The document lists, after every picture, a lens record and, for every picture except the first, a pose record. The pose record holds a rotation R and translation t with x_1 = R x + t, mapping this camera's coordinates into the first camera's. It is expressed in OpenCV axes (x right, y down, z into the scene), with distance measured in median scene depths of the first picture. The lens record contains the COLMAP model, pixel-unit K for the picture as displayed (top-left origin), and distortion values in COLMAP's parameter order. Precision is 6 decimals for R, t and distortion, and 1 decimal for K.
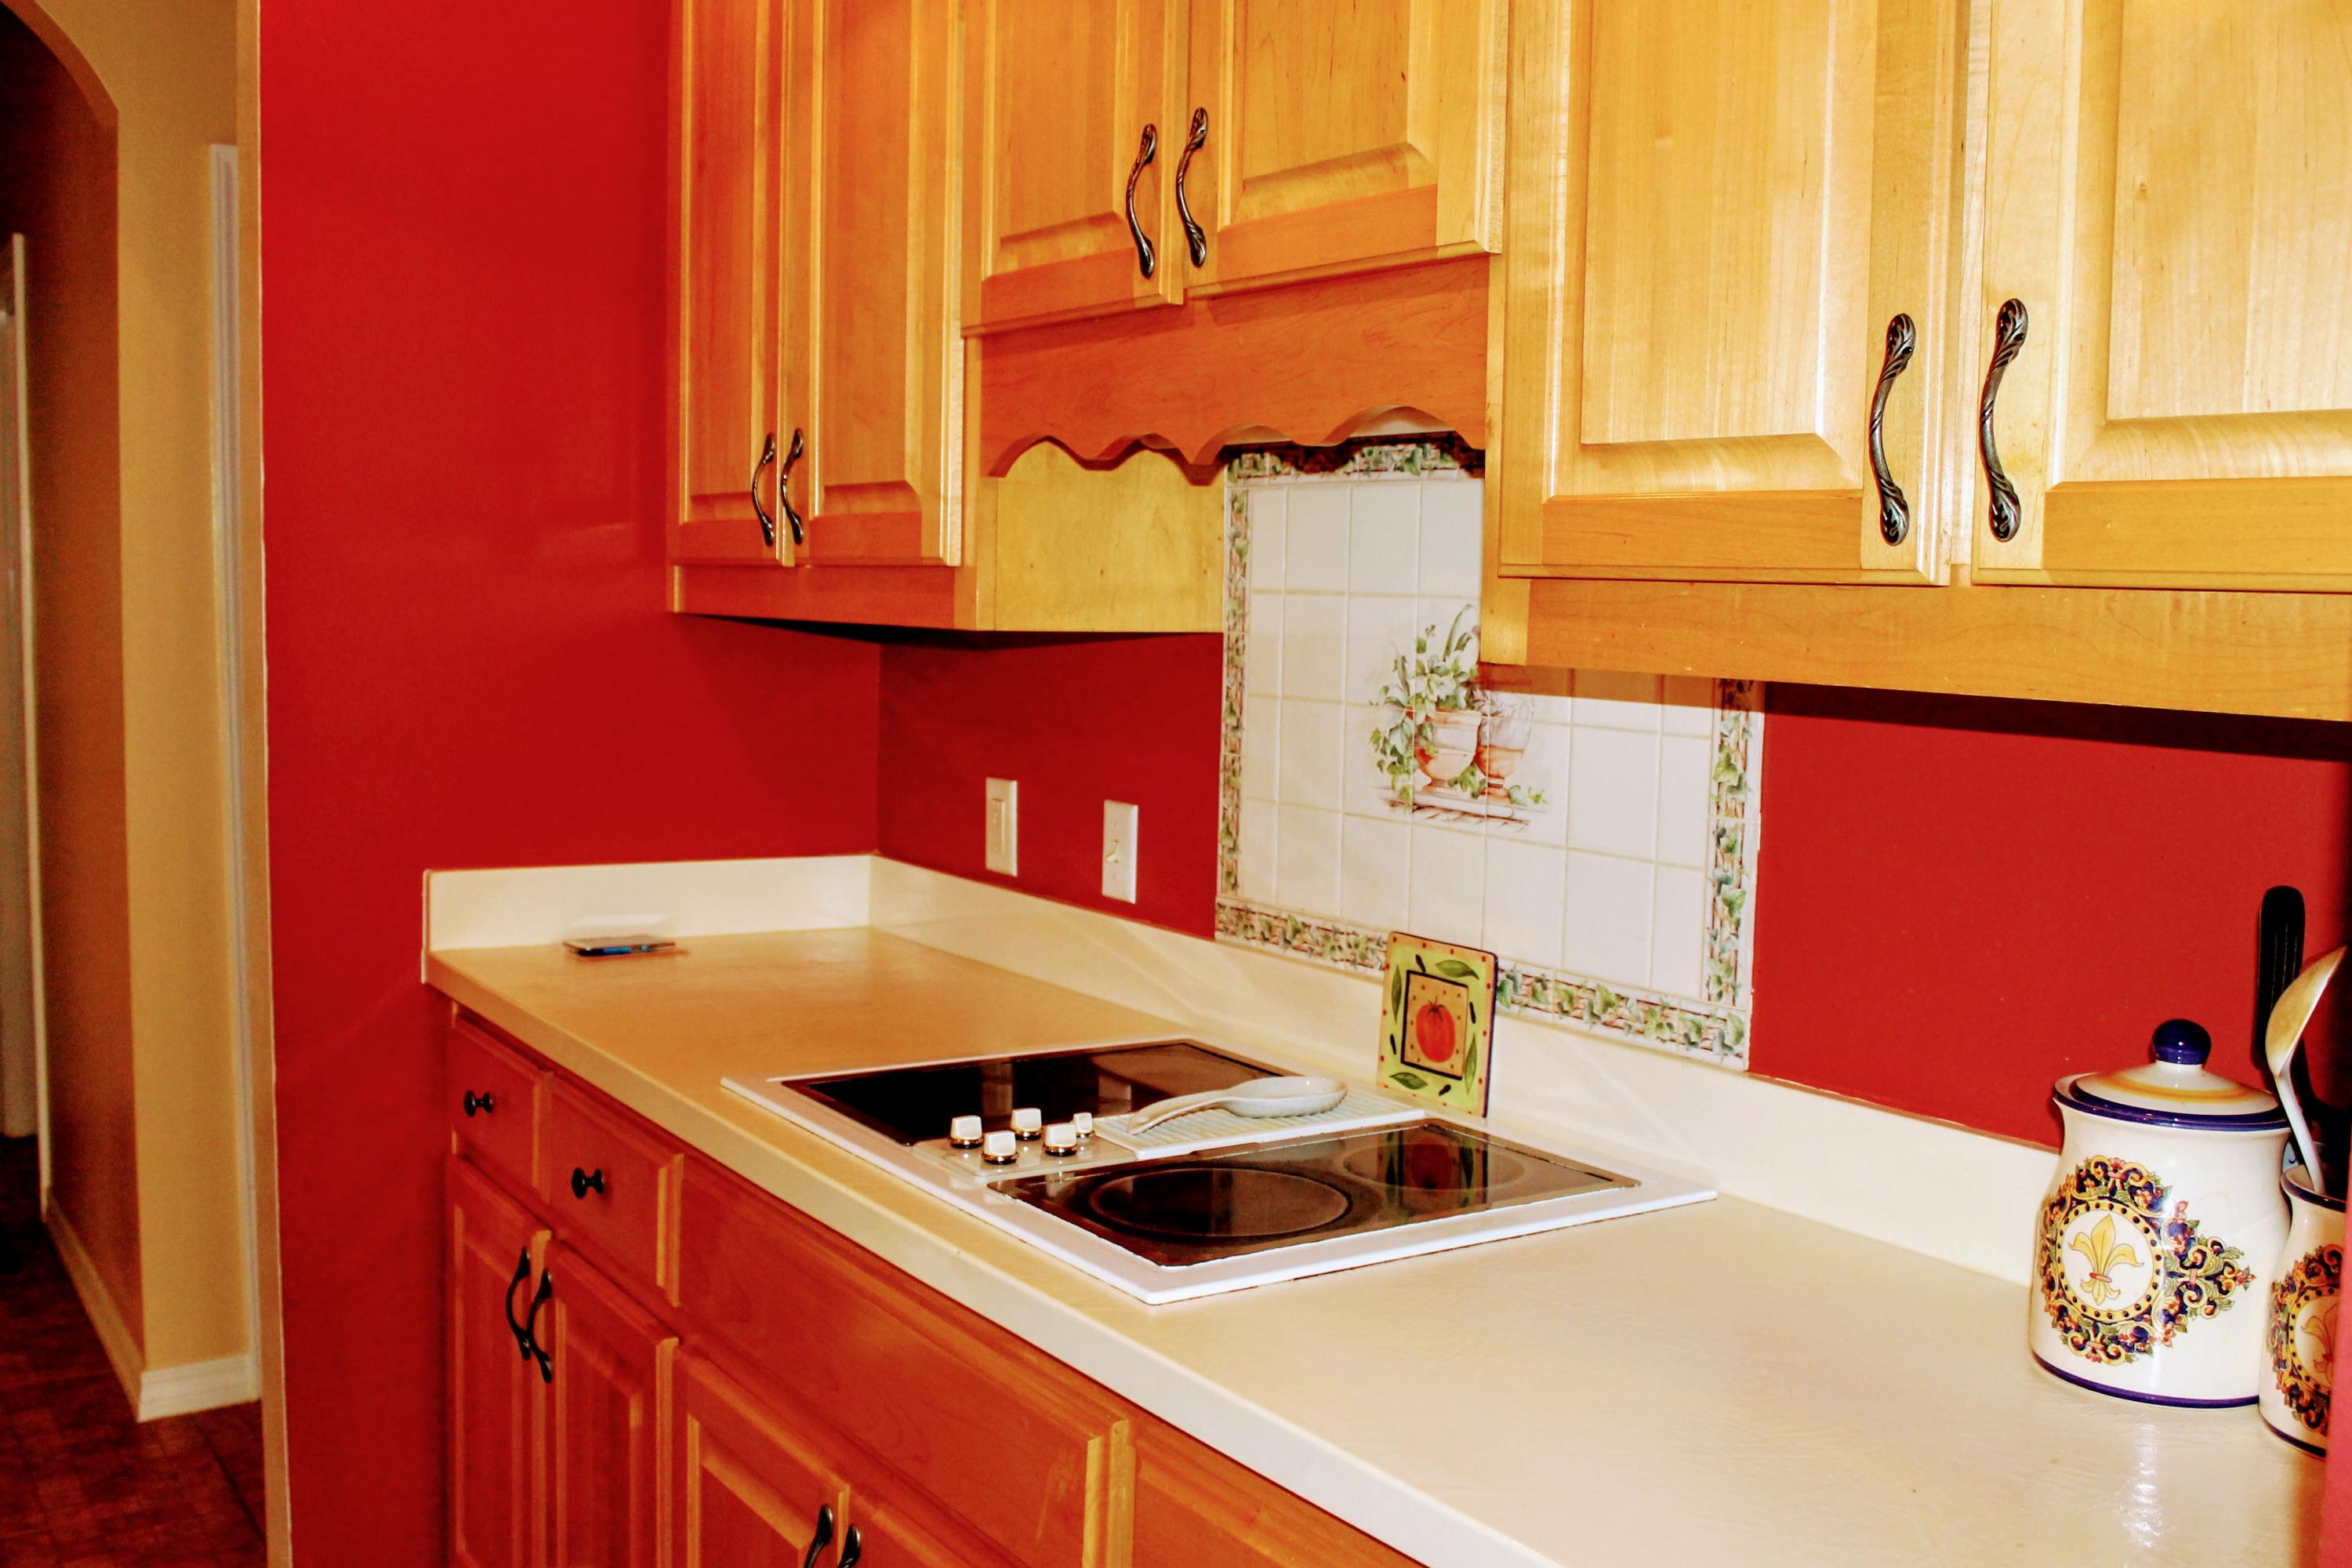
lens RADIAL K [[2268.3, 0, 1173.4], [0, 2268.3, 784.2], [0, 0, 1]] dist [-0.119730, 0.000000]
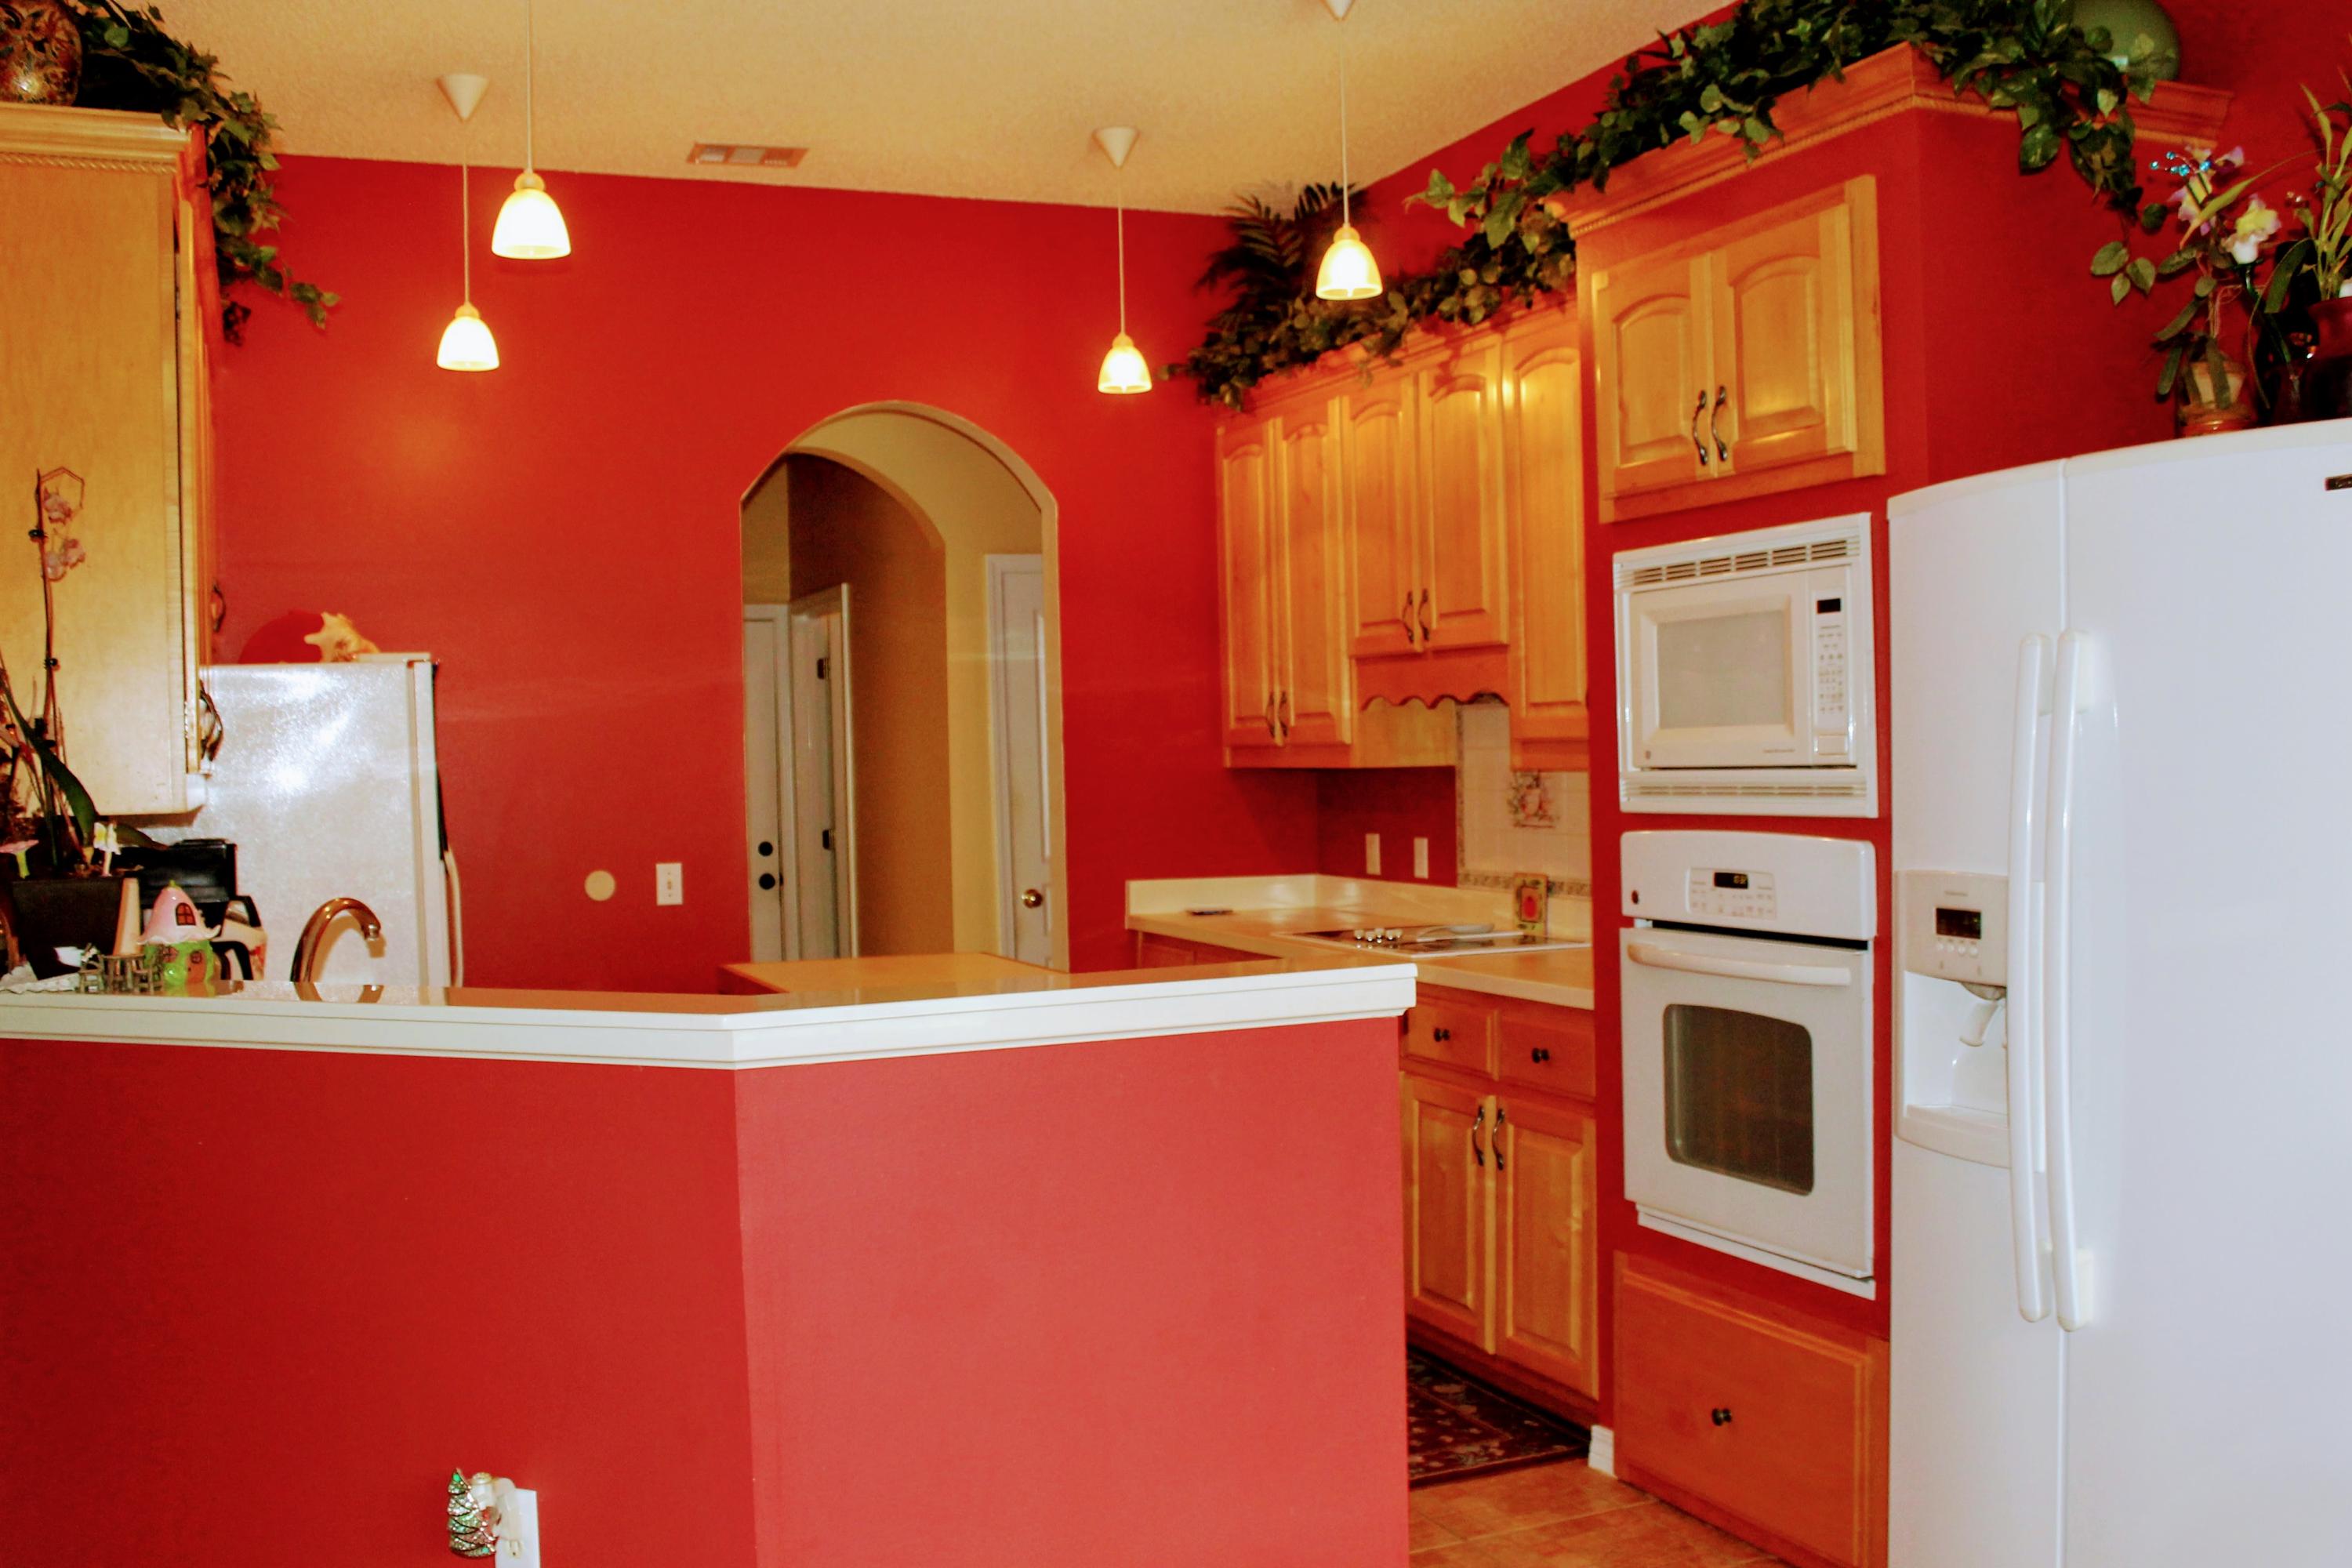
lens RADIAL K [[2222.8, 0, 1176.1], [0, 2222.8, 788.2], [0, 0, 1]] dist [0.006182, 0.000000]
pose [[0.984050, -0.038238, -0.173735, 0.155561], [0.026088, 0.997086, -0.071686, 0.137645], [0.175970, 0.066010, 0.982180, -1.598887]]
